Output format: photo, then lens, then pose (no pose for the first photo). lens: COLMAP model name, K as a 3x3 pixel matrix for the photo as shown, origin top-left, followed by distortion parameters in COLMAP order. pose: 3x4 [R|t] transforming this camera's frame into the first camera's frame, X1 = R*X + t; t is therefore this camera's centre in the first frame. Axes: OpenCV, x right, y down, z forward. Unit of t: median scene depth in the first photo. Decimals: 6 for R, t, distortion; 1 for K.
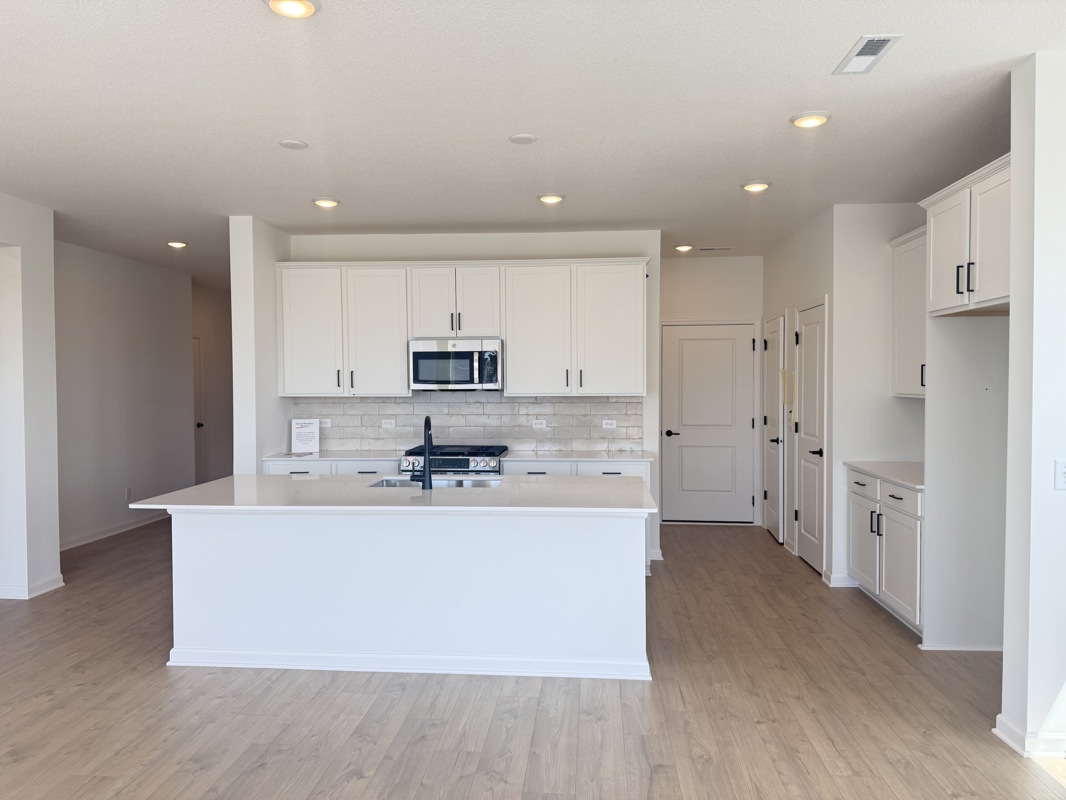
lens RADIAL K [[744.9, 0, 533.0], [0, 744.9, 400.0], [0, 0, 1]] dist [0.118558, -0.192887]
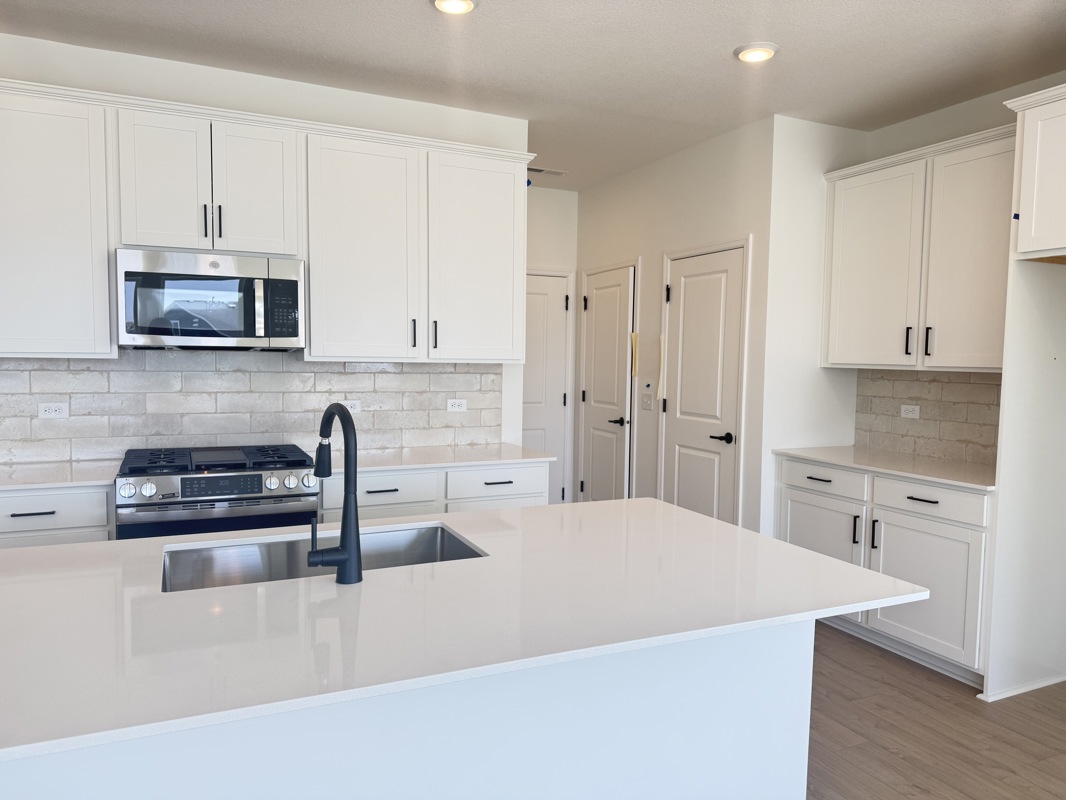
lens RADIAL K [[744.9, 0, 533.0], [0, 744.9, 400.0], [0, 0, 1]] dist [0.118558, -0.192887]
pose [[0.870035, -0.011654, 0.492852, -0.170176], [-0.007596, 0.999285, 0.037038, 0.002399], [-0.492932, -0.035968, 0.869324, 0.396822]]
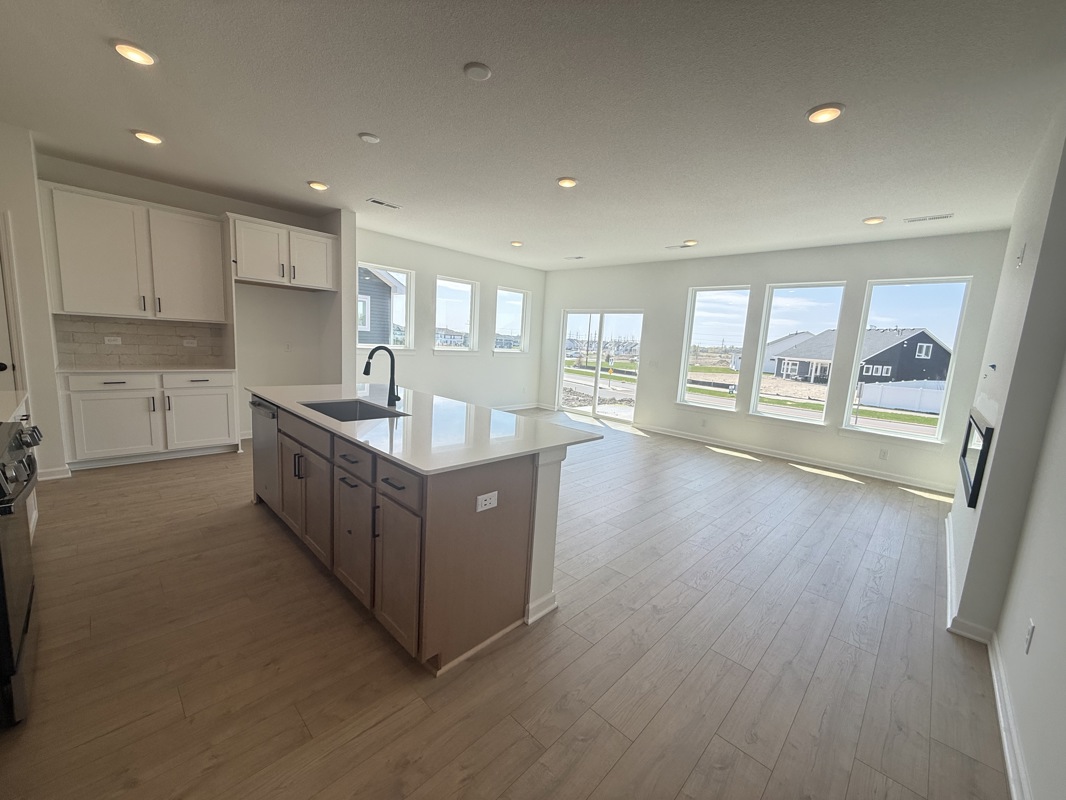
lens RADIAL K [[424.8, 0, 533.0], [0, 424.8, 400.0], [0, 0, 1]] dist [-0.000836, -0.000184]
pose [[-0.773182, -0.130644, 0.620582, -0.498564], [-0.042996, 0.987098, 0.154235, -0.004788], [-0.632725, 0.092569, -0.768824, 0.920086]]
